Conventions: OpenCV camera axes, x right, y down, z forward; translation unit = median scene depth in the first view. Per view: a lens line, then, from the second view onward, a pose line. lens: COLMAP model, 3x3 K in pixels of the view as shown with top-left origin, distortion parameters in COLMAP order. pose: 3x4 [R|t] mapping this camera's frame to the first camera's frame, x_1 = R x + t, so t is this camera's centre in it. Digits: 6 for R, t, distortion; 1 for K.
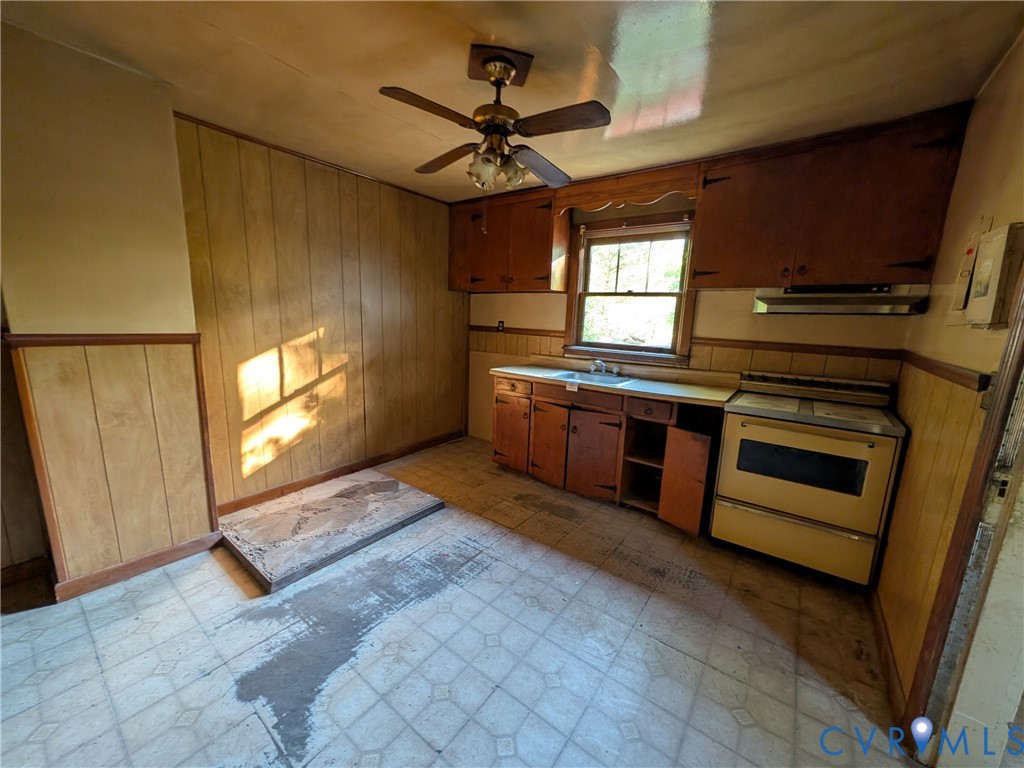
lens RADIAL K [[392.1, 0, 507.6], [0, 392.1, 387.0], [0, 0, 1]] dist [0.000606, 0.000086]
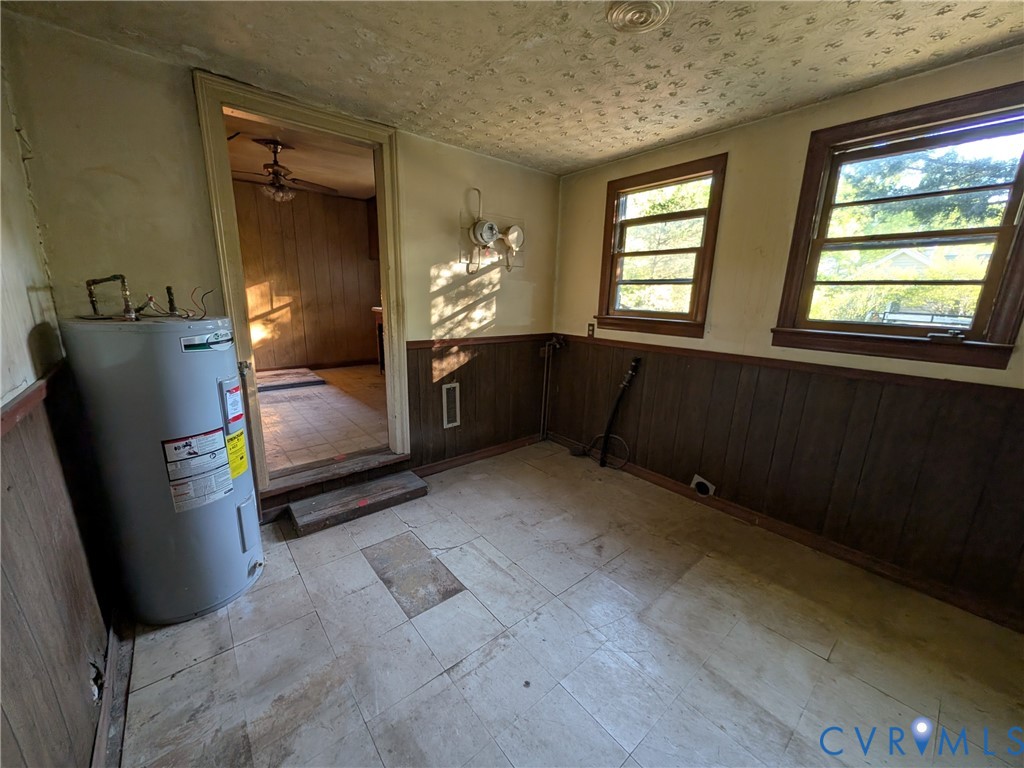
lens RADIAL K [[392.1, 0, 512.2], [0, 392.1, 391.9], [0, 0, 1]] dist [0.000606, 0.000086]
pose [[0.974152, 0.045215, -0.221322, 1.040672], [-0.034226, 0.997995, 0.053238, 0.227408], [0.223285, -0.044287, 0.973747, -0.499435]]
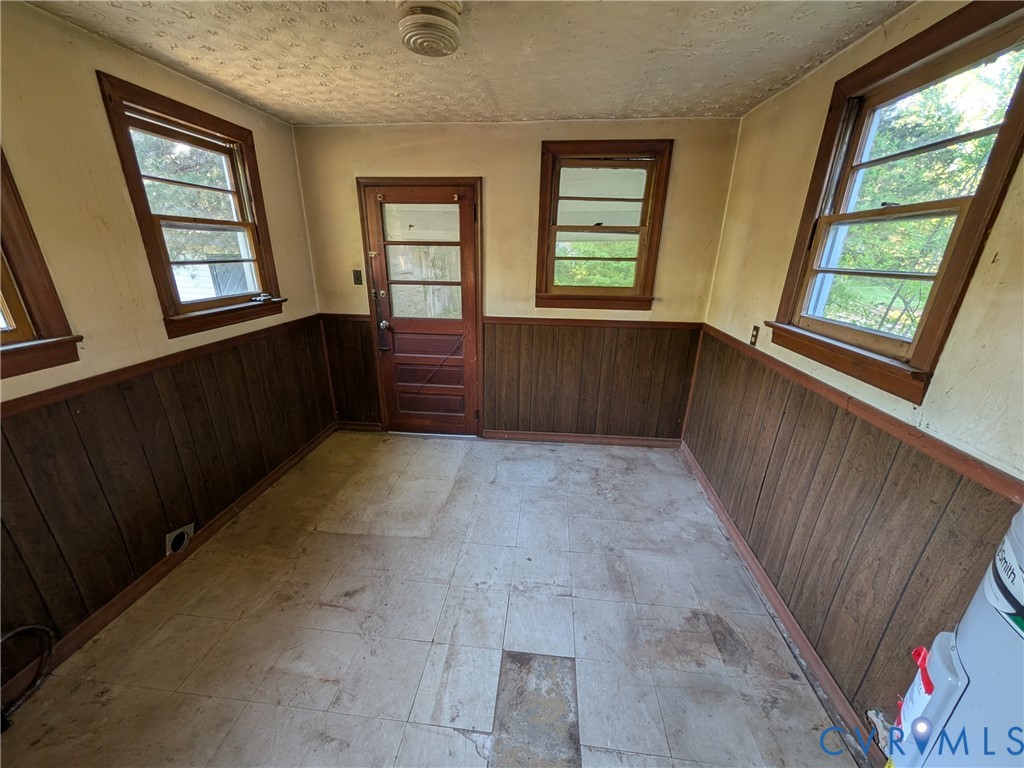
lens RADIAL K [[392.1, 0, 508.0], [0, 392.1, 387.4], [0, 0, 1]] dist [0.000606, 0.000086]
pose [[-0.509495, -0.328137, 0.795450, 0.479820], [0.128566, 0.885026, 0.447436, -0.007848], [-0.850815, 0.330234, -0.408729, 0.242485]]
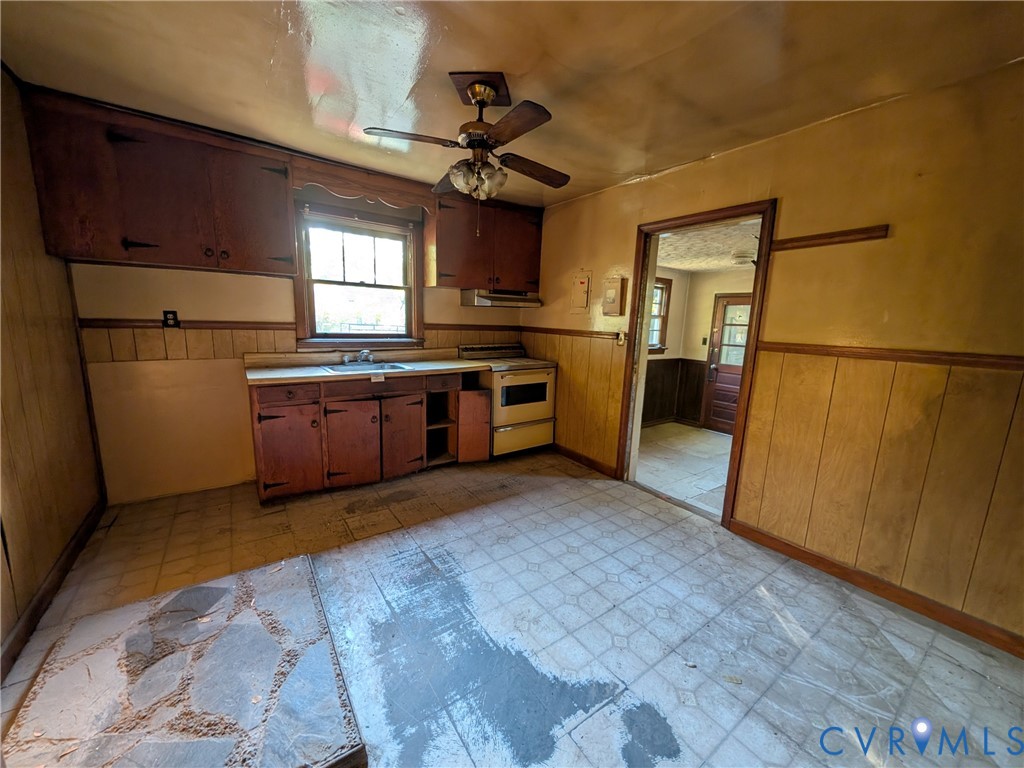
lens RADIAL K [[392.1, 0, 510.4], [0, 392.1, 386.9], [0, 0, 1]] dist [0.000606, 0.000086]
pose [[0.306700, -0.189993, 0.932651, -0.702337], [0.151331, 0.977144, 0.149292, -0.079214], [-0.939699, 0.095351, 0.328442, 0.366472]]
